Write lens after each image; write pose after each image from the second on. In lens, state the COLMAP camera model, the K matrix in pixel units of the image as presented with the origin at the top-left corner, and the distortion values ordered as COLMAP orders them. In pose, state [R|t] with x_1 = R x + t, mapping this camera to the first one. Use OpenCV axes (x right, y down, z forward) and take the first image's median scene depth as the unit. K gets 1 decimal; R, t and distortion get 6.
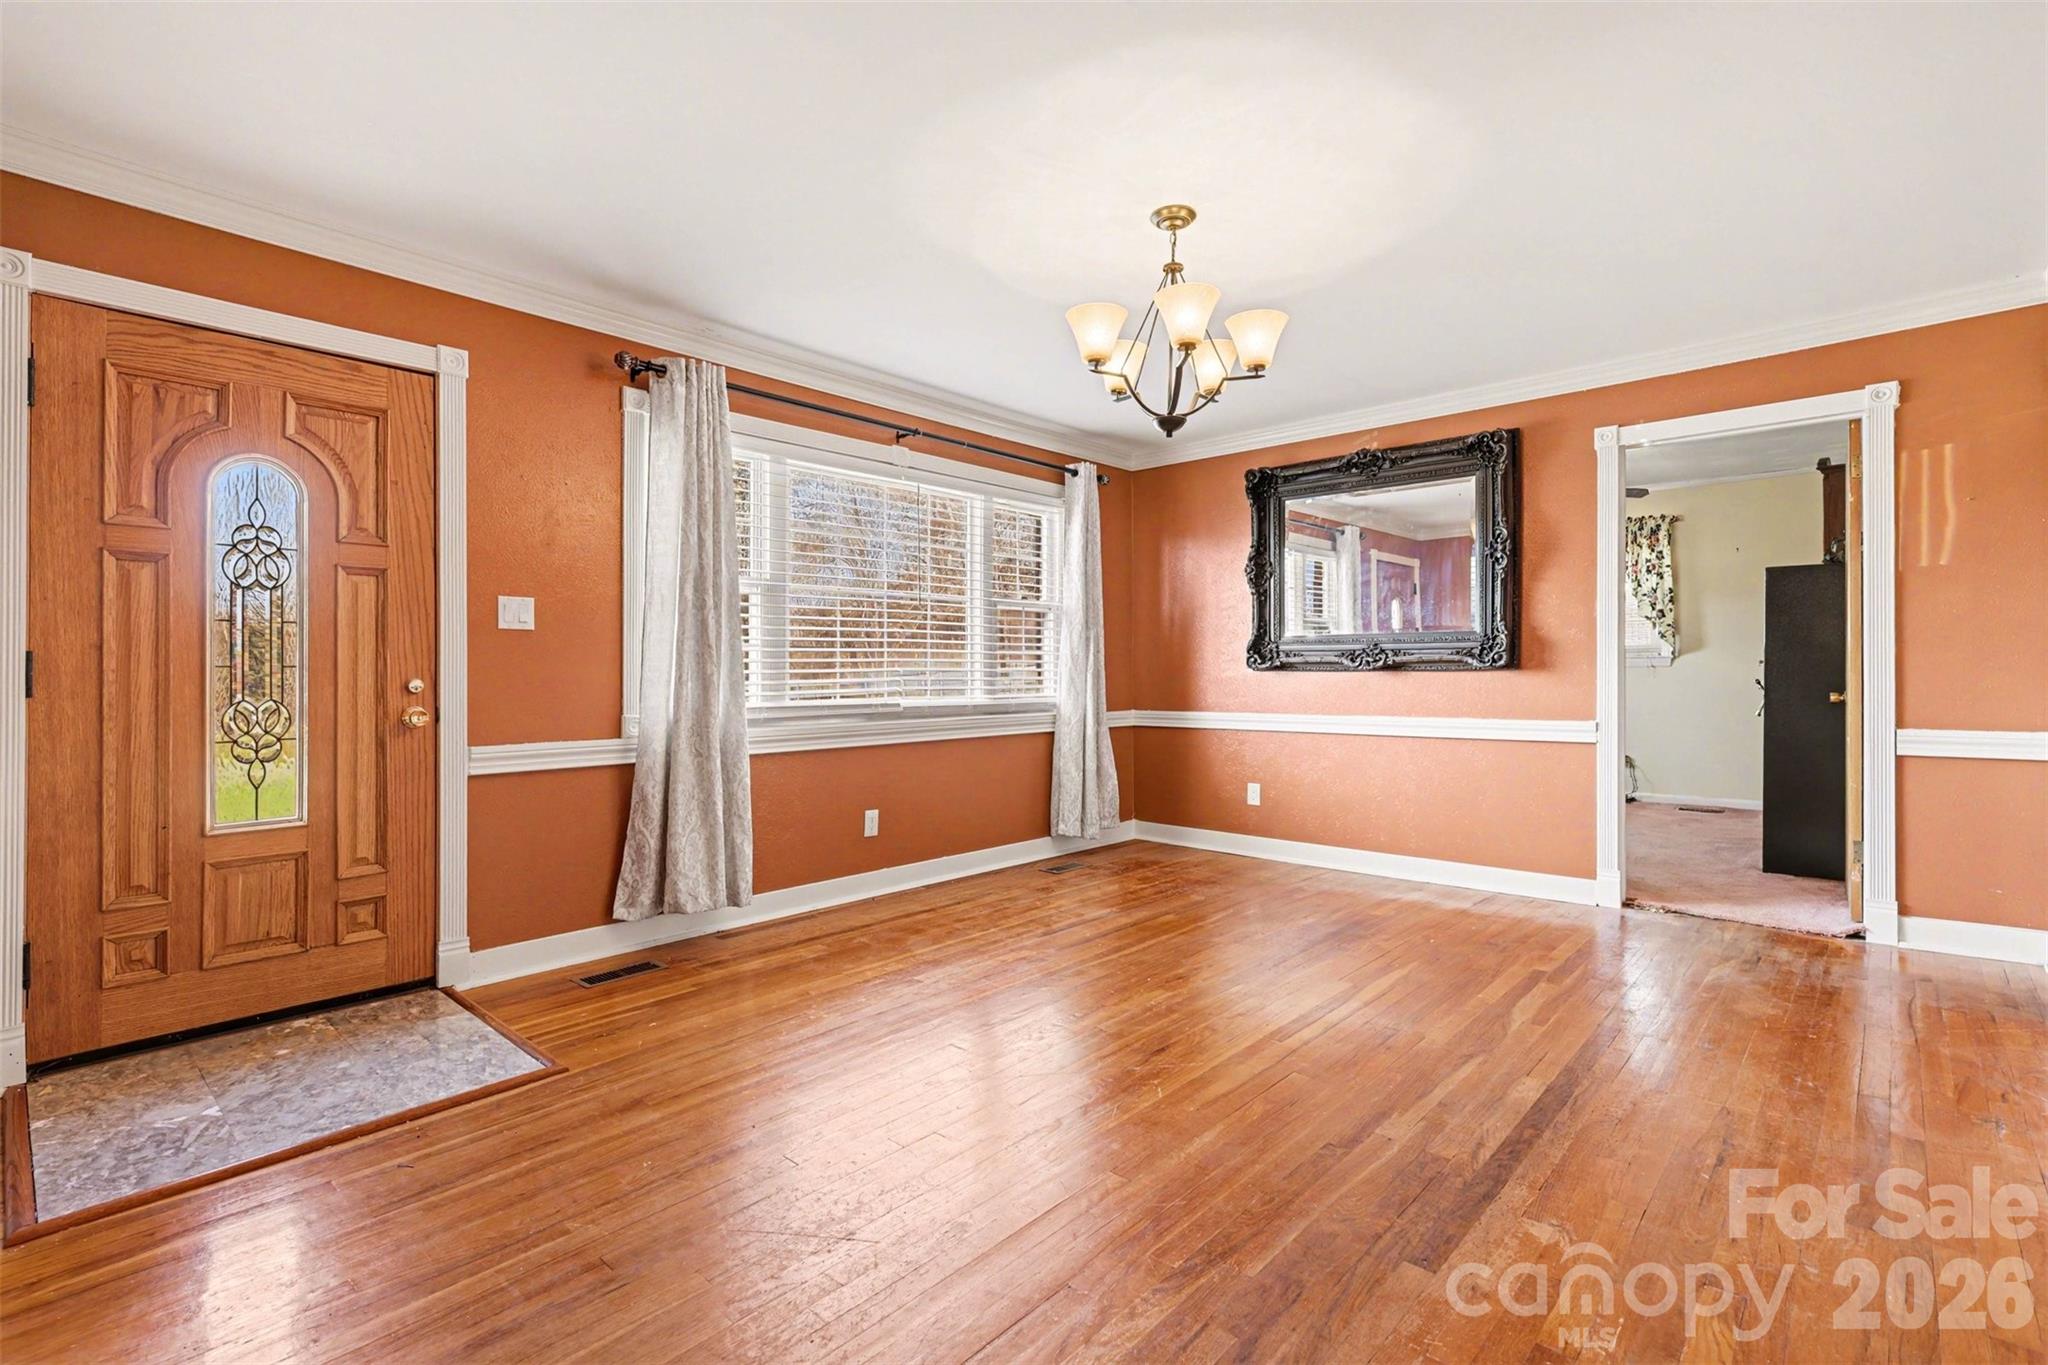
lens RADIAL K [[948.3, 0, 1032.8], [0, 948.3, 676.7], [0, 0, 1]] dist [0.003777, 0.000474]
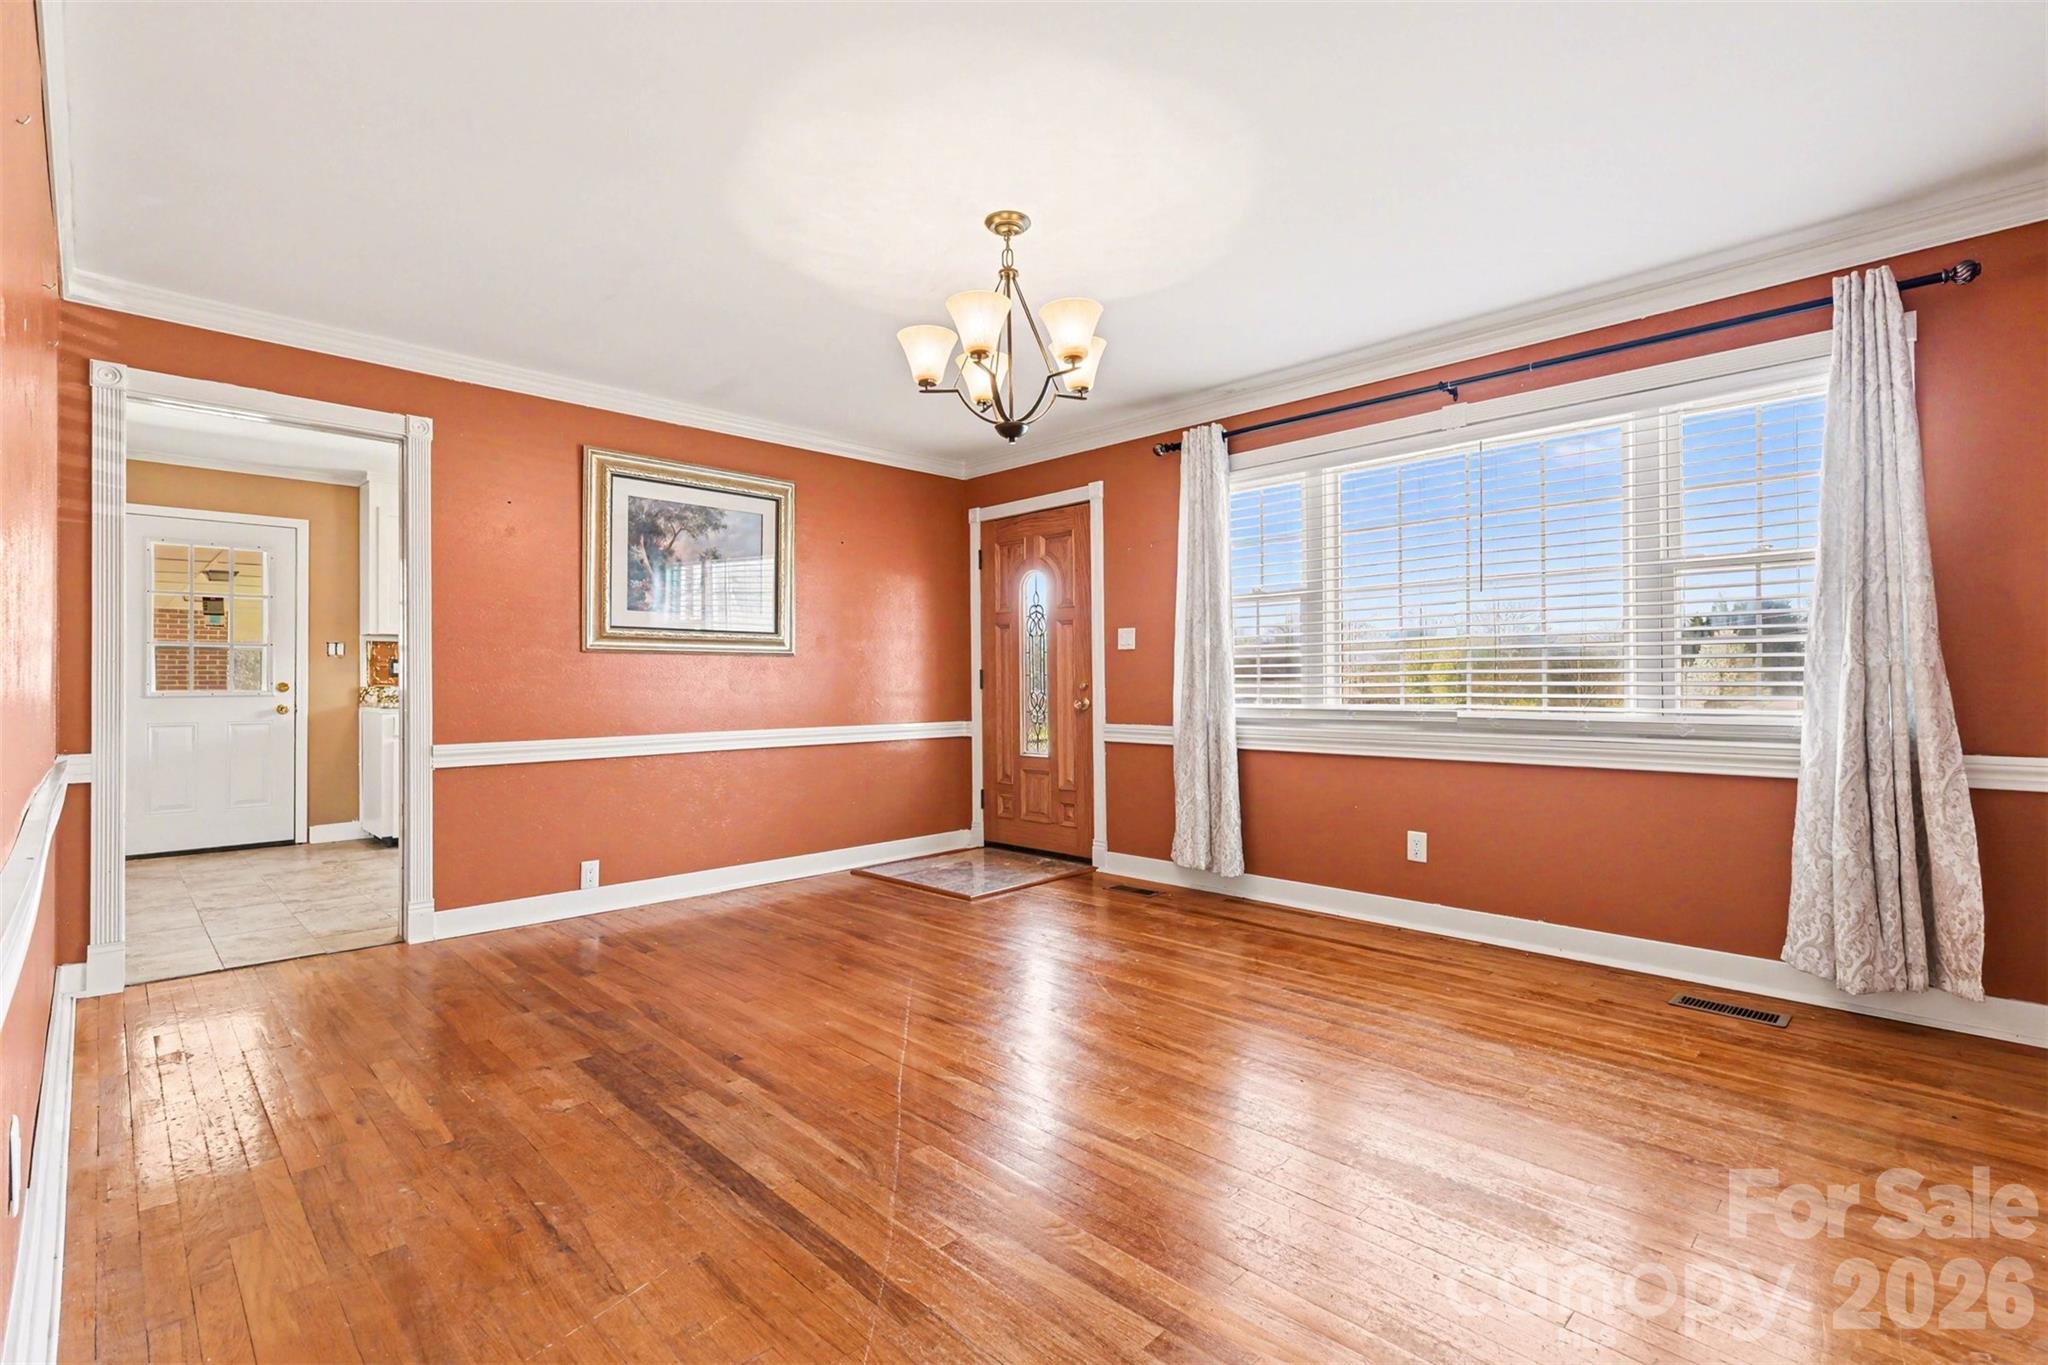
lens RADIAL K [[948.3, 0, 1032.5], [0, 948.3, 672.7], [0, 0, 1]] dist [0.003777, 0.000474]
pose [[-0.058159, -0.004266, -0.998298, 0.861481], [0.002443, 0.999987, -0.004415, -0.005304], [0.998304, -0.002696, -0.058148, 0.816207]]
